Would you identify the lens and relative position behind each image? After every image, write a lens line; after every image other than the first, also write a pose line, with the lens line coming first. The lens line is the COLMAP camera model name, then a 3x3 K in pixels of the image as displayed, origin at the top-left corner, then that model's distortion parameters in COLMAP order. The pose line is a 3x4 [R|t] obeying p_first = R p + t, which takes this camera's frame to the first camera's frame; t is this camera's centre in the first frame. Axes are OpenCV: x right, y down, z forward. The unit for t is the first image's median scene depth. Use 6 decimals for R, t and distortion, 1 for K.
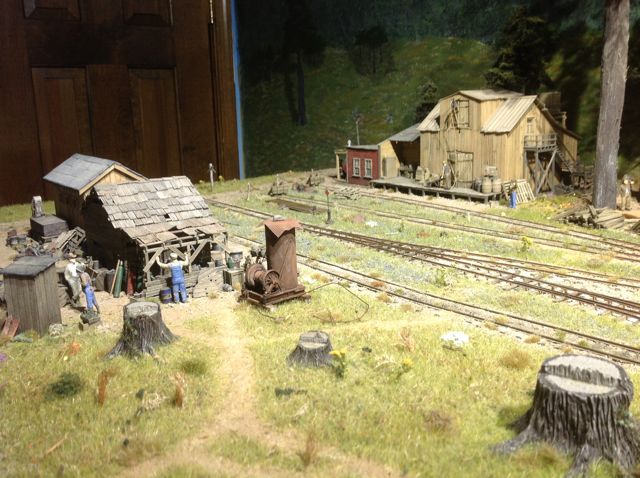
lens RADIAL K [[648.2, 0, 319.4], [0, 648.2, 238.6], [0, 0, 1]] dist [0.077222, 0.000000]
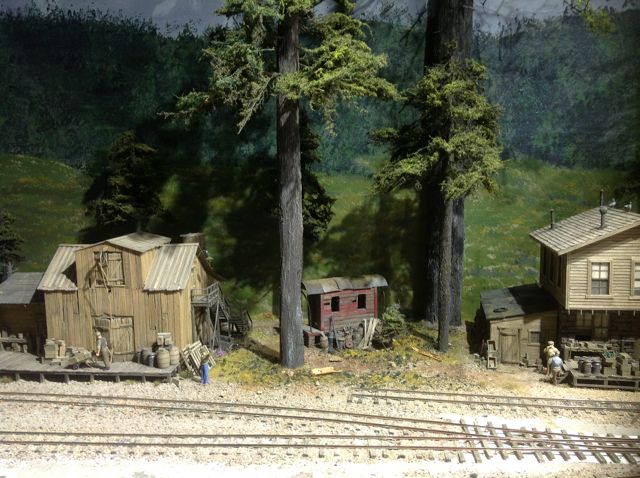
lens RADIAL K [[648.2, 0, 320.1], [0, 648.2, 240.3], [0, 0, 1]] dist [0.077222, 0.000000]
pose [[0.709367, -0.059852, 0.702294, -0.151229], [0.147221, 0.986992, -0.064589, -0.137528], [-0.689293, 0.149210, 0.708951, 0.271499]]
